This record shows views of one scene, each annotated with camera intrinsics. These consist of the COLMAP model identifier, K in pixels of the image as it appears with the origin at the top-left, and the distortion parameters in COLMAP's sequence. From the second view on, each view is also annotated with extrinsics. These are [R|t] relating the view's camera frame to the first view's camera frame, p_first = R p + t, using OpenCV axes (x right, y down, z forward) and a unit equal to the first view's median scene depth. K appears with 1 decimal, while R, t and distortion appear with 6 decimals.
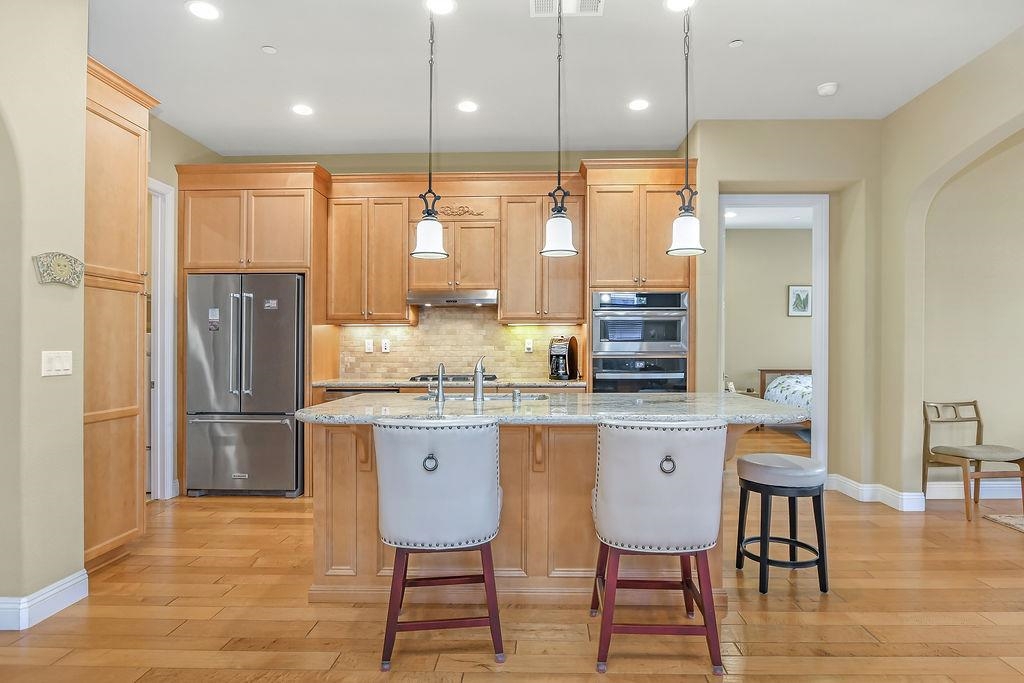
lens RADIAL K [[568.3, 0, 526.5], [0, 568.3, 353.4], [0, 0, 1]] dist [-0.021493, 0.004667]
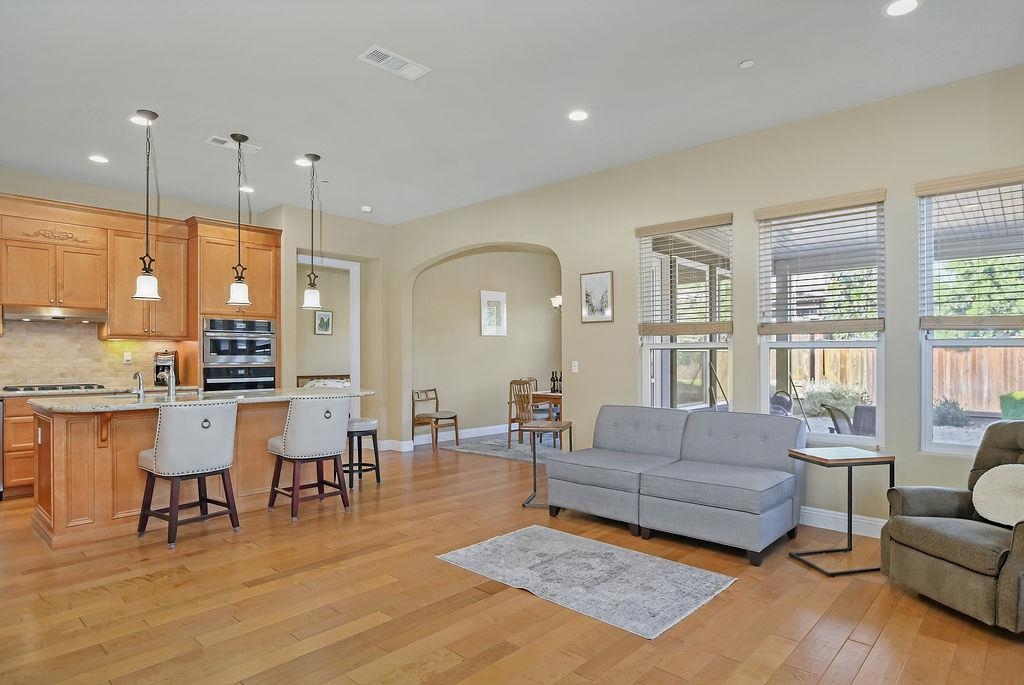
lens RADIAL K [[572.1, 0, 527.0], [0, 572.1, 372.3], [0, 0, 1]] dist [0.003232, 0.000177]
pose [[0.663862, -0.018255, 0.747632, -0.381175], [0.006843, 0.999808, 0.018337, -0.000266], [-0.747824, -0.007058, 0.663860, -0.445004]]
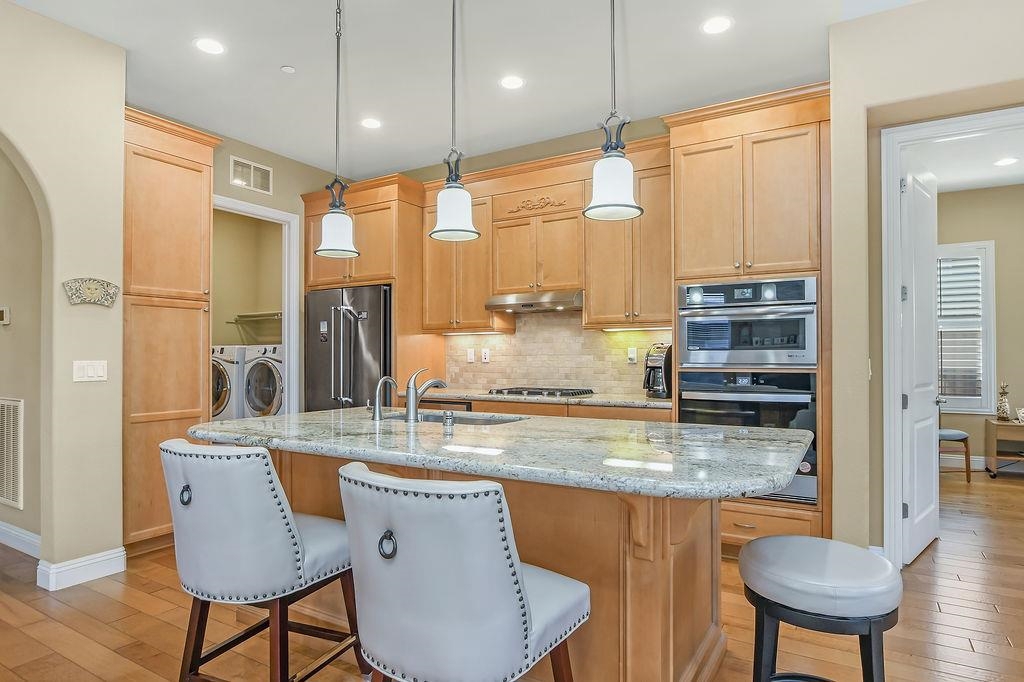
lens RADIAL K [[568.3, 0, 515.2], [0, 568.3, 354.2], [0, 0, 1]] dist [-0.021493, 0.004667]
pose [[0.872132, -0.001235, -0.489268, 0.300905], [-0.005578, 0.999907, -0.012467, -0.004526], [0.489238, 0.013602, 0.872044, 0.226371]]
